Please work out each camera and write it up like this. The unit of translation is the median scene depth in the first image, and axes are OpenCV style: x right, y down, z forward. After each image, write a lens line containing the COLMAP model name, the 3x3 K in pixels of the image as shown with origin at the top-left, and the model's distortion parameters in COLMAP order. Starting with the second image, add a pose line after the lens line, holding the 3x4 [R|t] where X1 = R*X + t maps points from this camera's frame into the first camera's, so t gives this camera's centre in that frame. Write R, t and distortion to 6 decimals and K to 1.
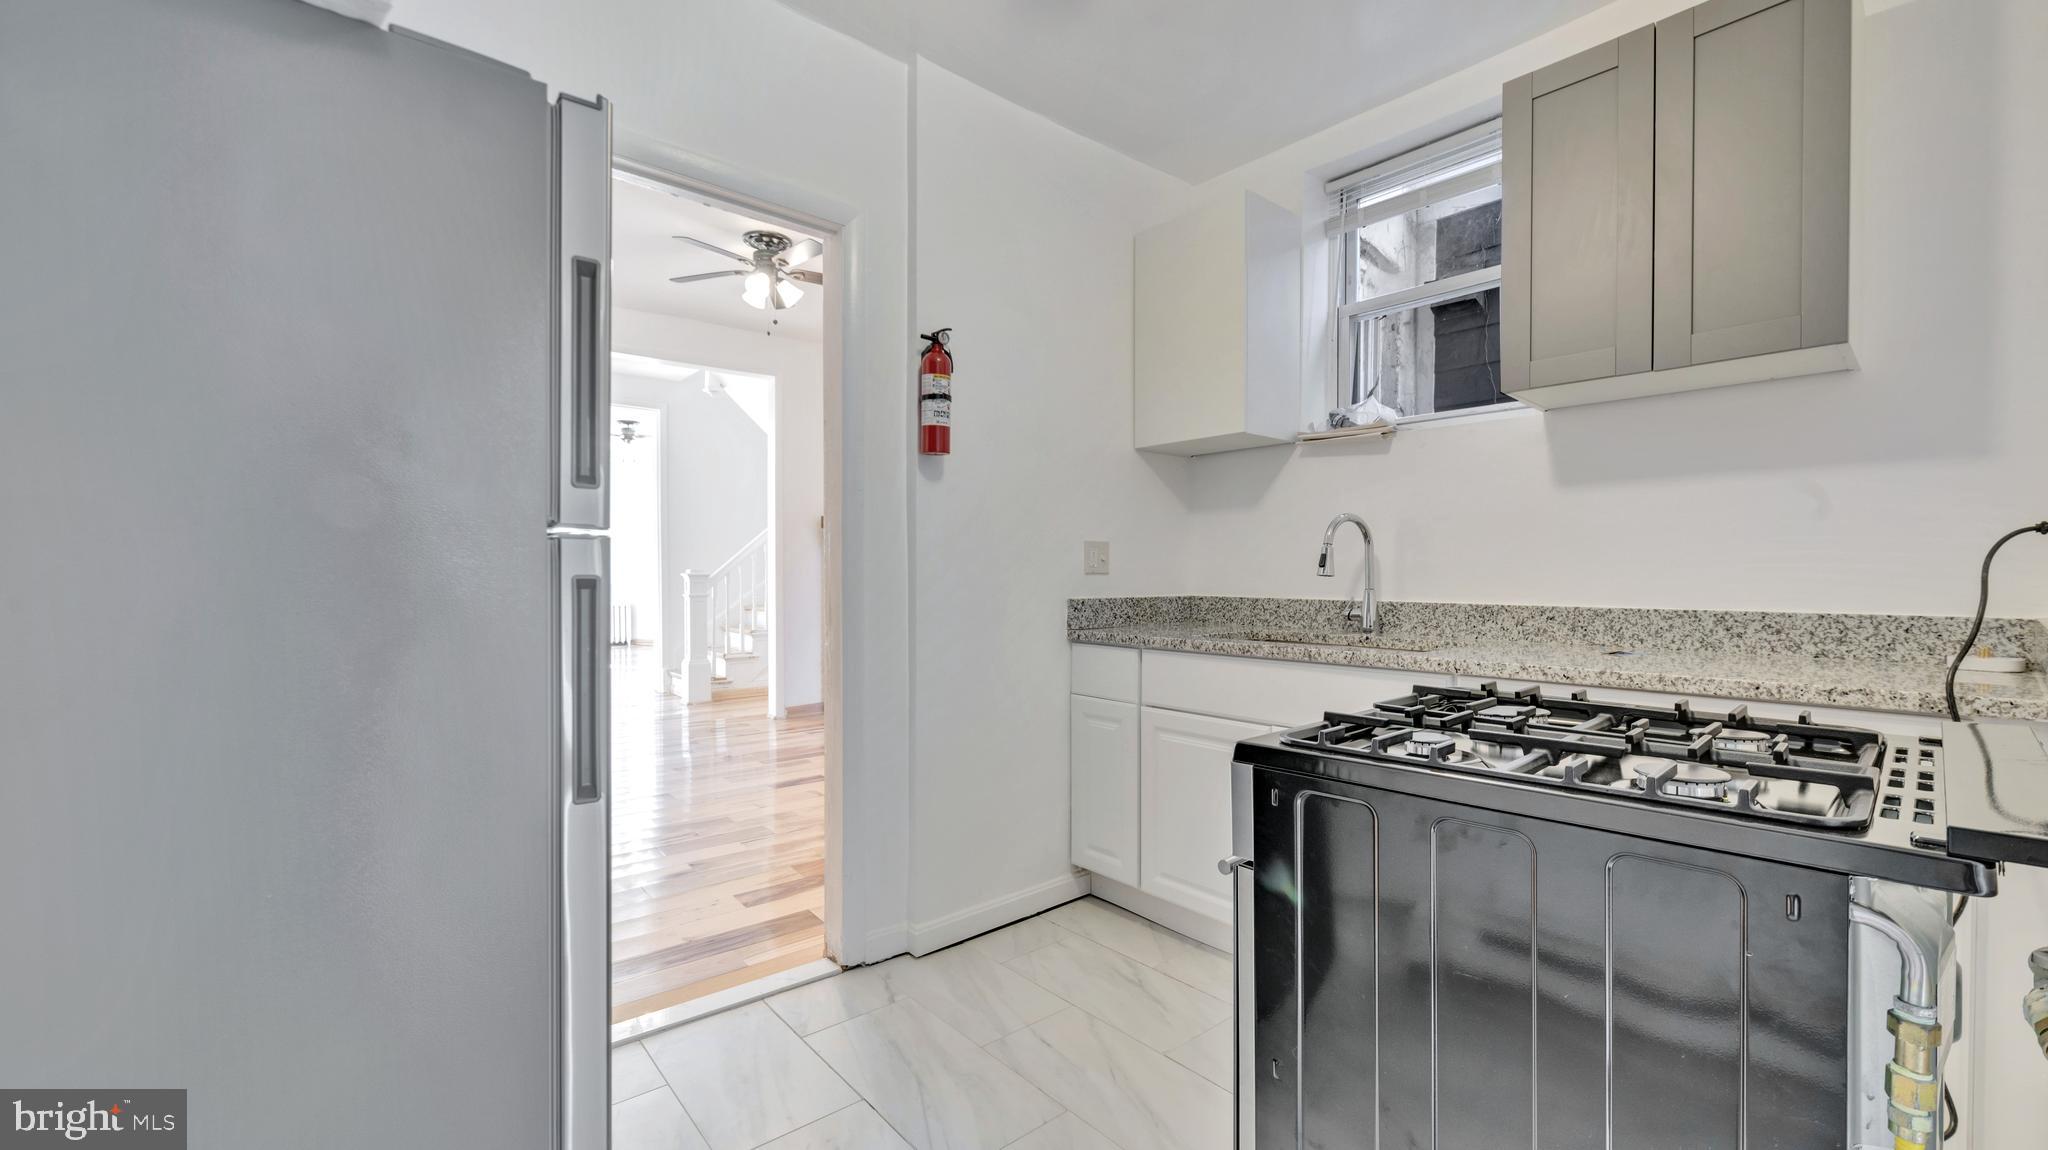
lens RADIAL K [[814.3, 0, 1020.2], [0, 814.3, 577.9], [0, 0, 1]] dist [0.001630, -0.000441]
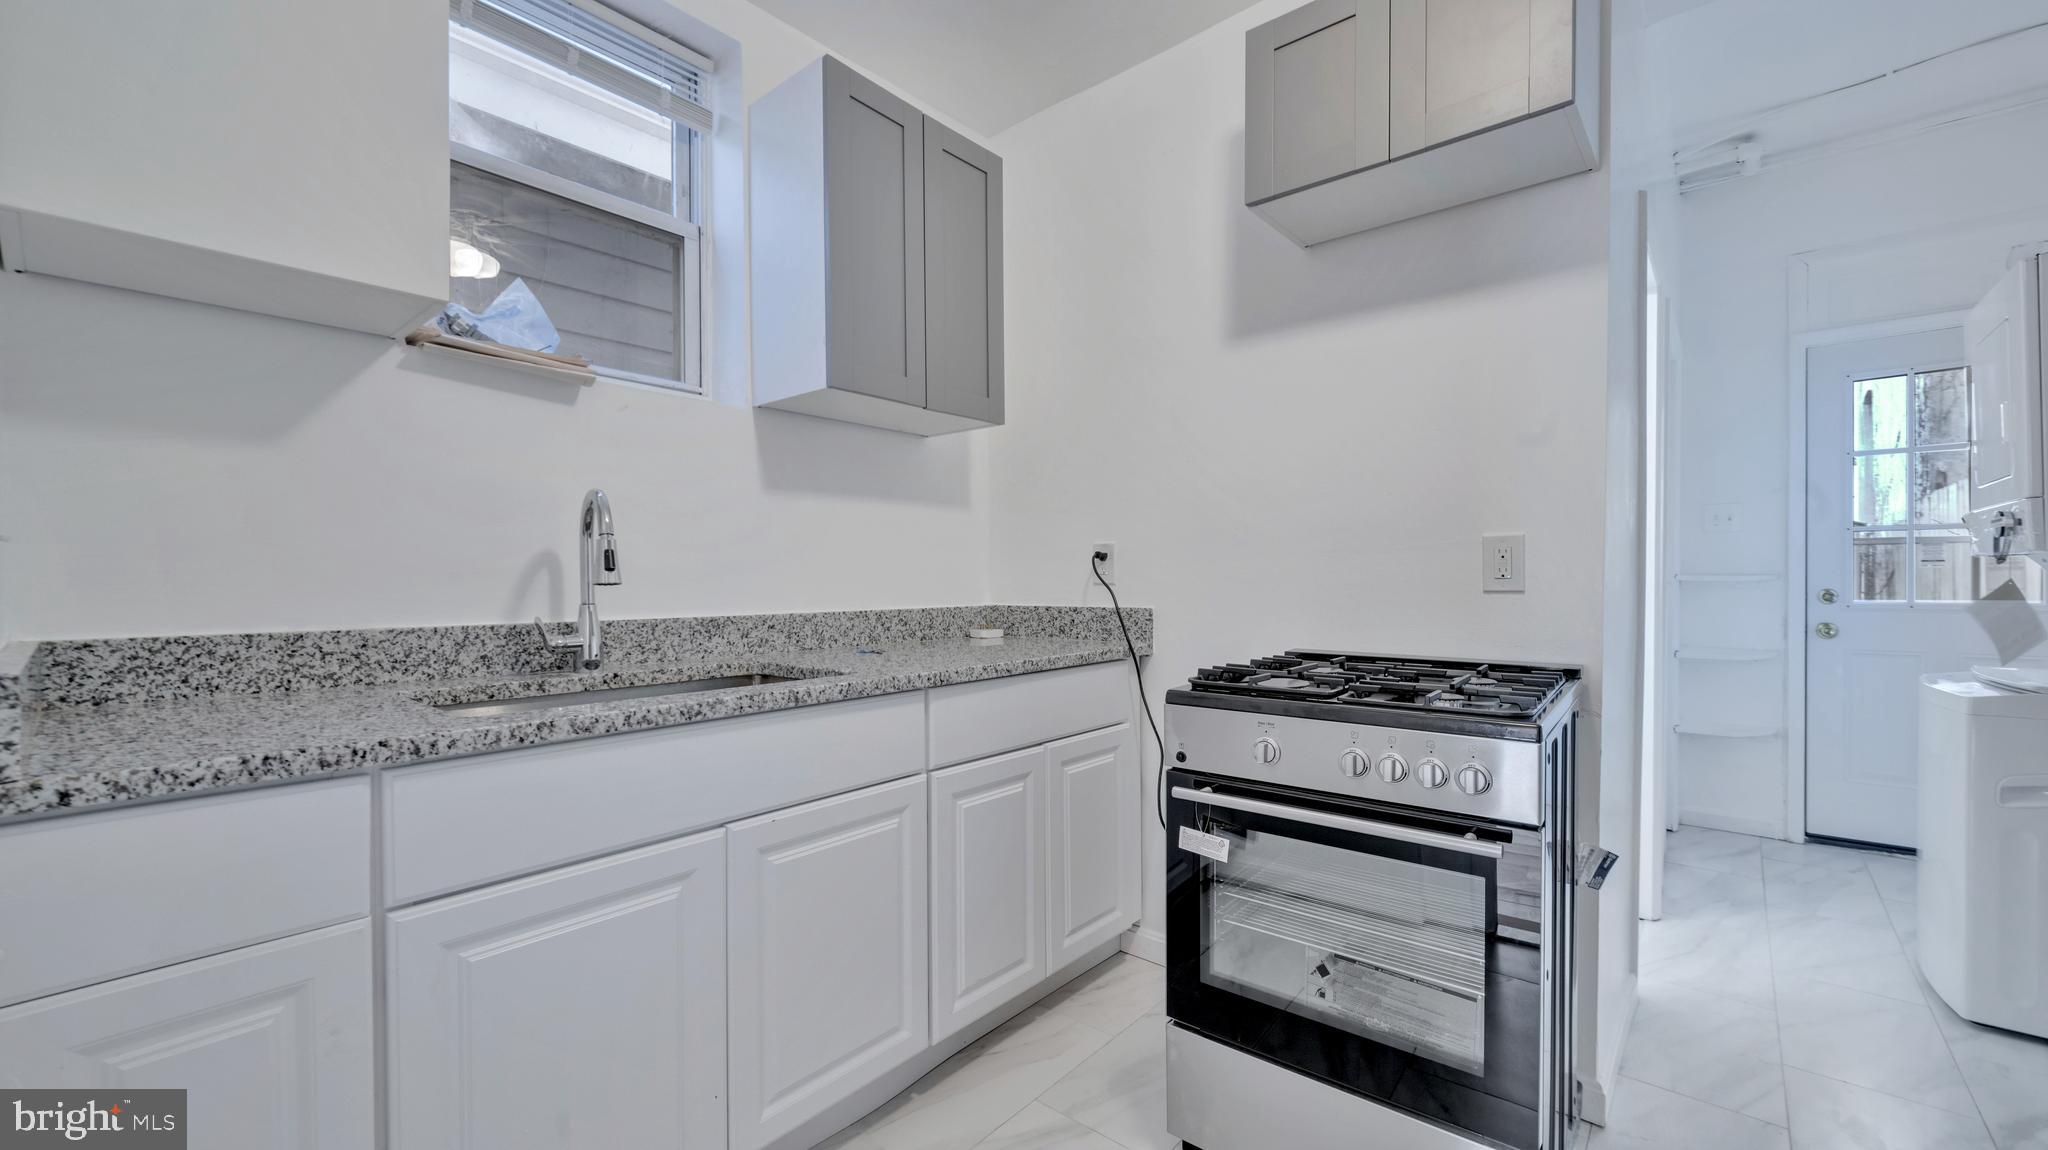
lens RADIAL K [[814.3, 0, 1024.8], [0, 814.3, 584.9], [0, 0, 1]] dist [0.001630, -0.000441]
pose [[-0.162731, -0.004261, 0.986661, -0.317635], [0.011043, 0.999920, 0.006139, -0.001991], [-0.986609, 0.011895, -0.162671, 0.820300]]
